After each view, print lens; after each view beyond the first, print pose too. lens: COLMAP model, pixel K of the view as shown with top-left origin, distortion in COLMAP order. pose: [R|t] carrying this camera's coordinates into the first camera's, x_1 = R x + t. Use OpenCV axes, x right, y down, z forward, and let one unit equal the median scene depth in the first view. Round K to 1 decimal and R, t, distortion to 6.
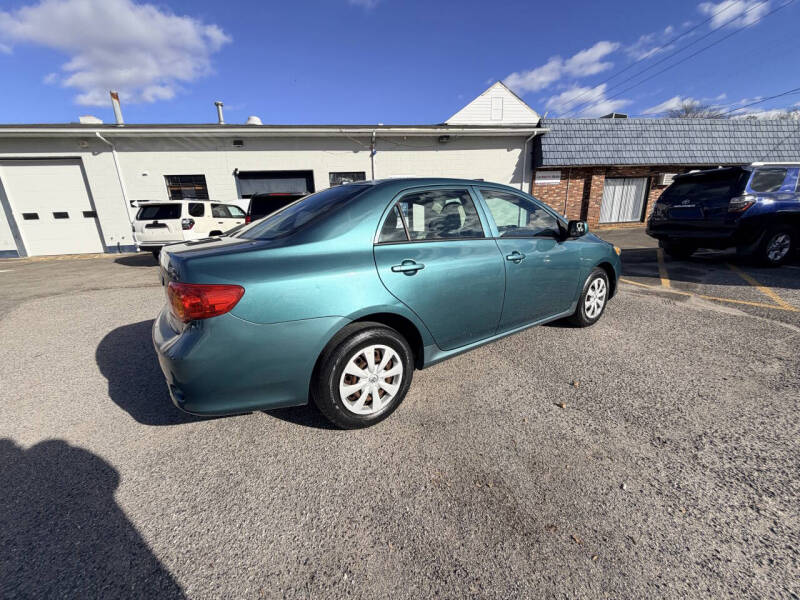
lens RADIAL K [[318.6, 0, 398.8], [0, 318.6, 305.5], [0, 0, 1]] dist [-0.000219, 0.000432]
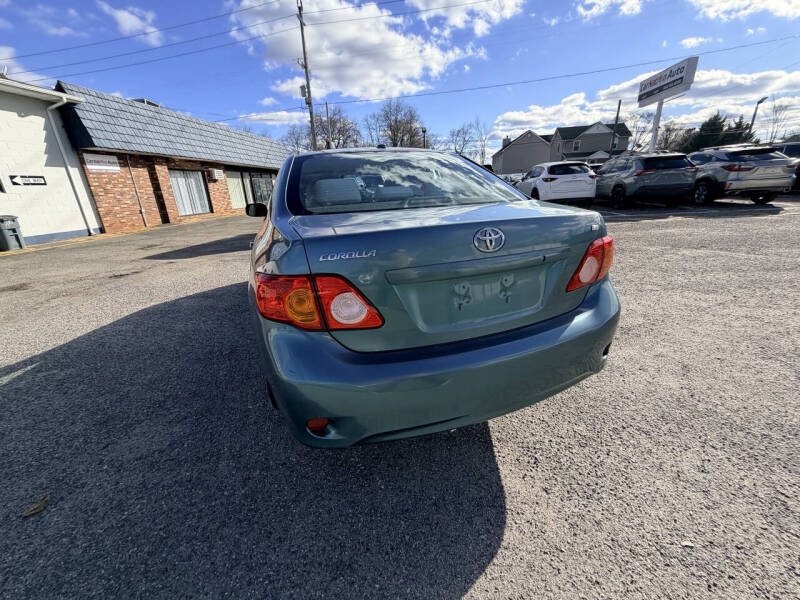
lens RADIAL K [[318.6, 0, 398.8], [0, 318.6, 305.5], [0, 0, 1]] dist [-0.000219, 0.000432]
pose [[0.259727, -0.314755, 0.912946, -0.195182], [0.307627, 0.923106, 0.230740, -0.030139], [-0.915373, 0.220917, 0.336583, 0.141943]]
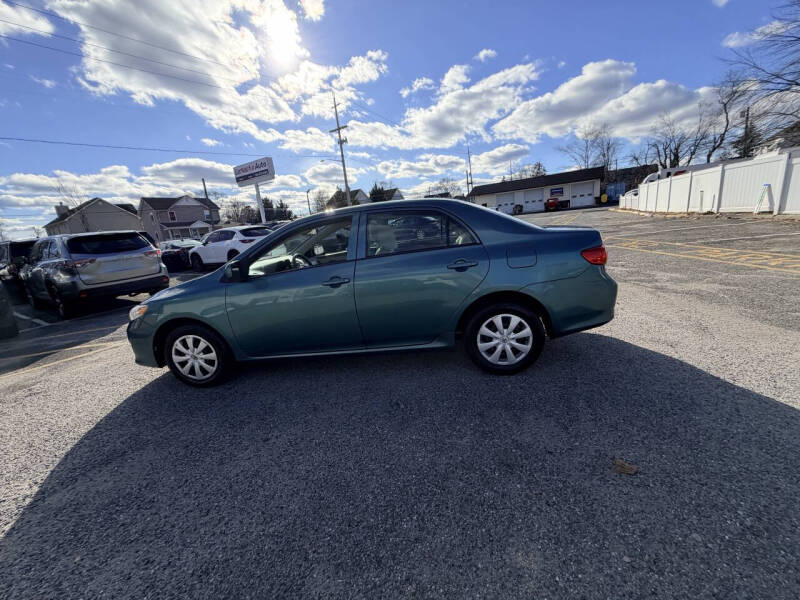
lens RADIAL K [[318.6, 0, 398.8], [0, 318.6, 305.5], [0, 0, 1]] dist [-0.000219, 0.000432]
pose [[-0.758832, -0.052066, 0.649202, -0.161299], [0.301135, 0.855800, 0.420623, -0.109917], [-0.577488, 0.514679, -0.633729, 0.392616]]
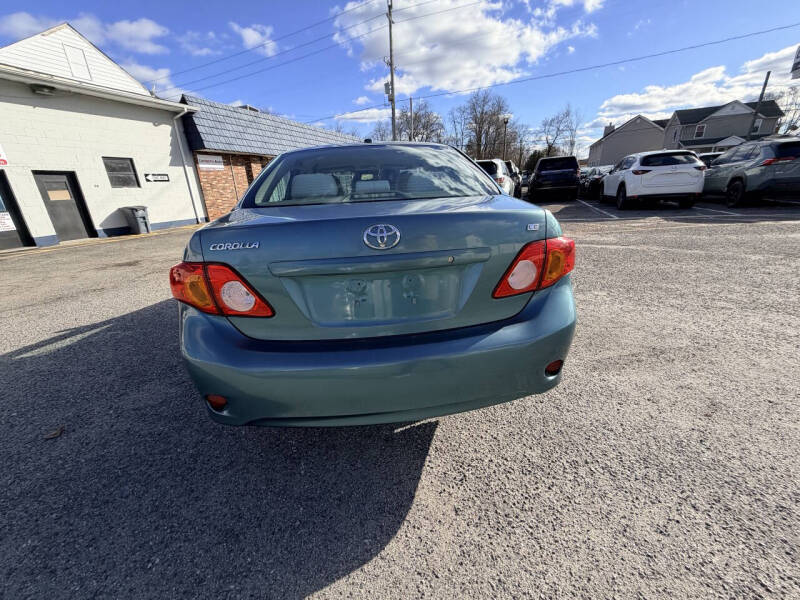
lens RADIAL K [[318.6, 0, 398.8], [0, 318.6, 305.5], [0, 0, 1]] dist [-0.000219, 0.000432]
pose [[0.484167, -0.296512, 0.823203, -0.176177], [0.277565, 0.944284, 0.176874, -0.016109], [-0.829783, 0.142856, 0.539493, 0.100787]]
